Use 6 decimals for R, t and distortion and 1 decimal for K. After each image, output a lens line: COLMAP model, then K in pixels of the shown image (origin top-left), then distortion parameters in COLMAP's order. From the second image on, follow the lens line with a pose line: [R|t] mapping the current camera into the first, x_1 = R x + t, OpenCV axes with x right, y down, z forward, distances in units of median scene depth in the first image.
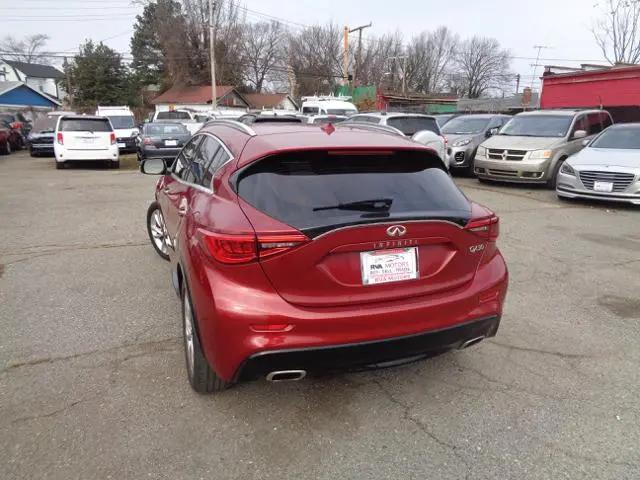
lens RADIAL K [[474.1, 0, 324.5], [0, 474.1, 240.4], [0, 0, 1]] dist [-0.000365, 0.003641]
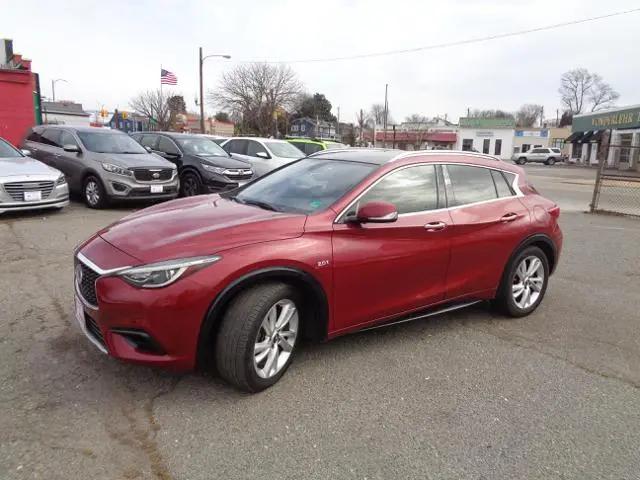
lens RADIAL K [[472.7, 0, 320.0], [0, 472.7, 240.0], [0, 0, 1]] dist [0.008194, 0.001406]
pose [[-0.223217, -0.206238, 0.952701, -0.206255], [0.196366, 0.947811, 0.251188, -0.062249], [-0.954785, 0.243147, -0.171069, 0.241479]]
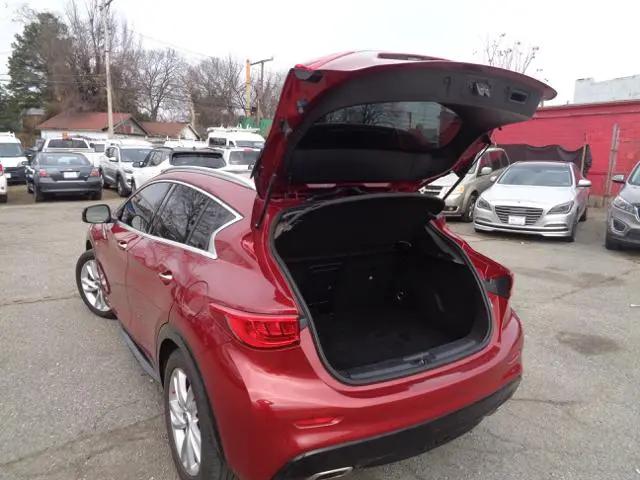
lens RADIAL K [[472.7, 0, 320.0], [0, 472.7, 240.0], [0, 0, 1]] dist [0.008194, 0.001406]
pose [[0.979864, -0.021116, 0.198545, -0.026175], [0.033056, 0.997826, -0.057015, -0.008939], [-0.196909, 0.062430, 0.978432, 0.014277]]
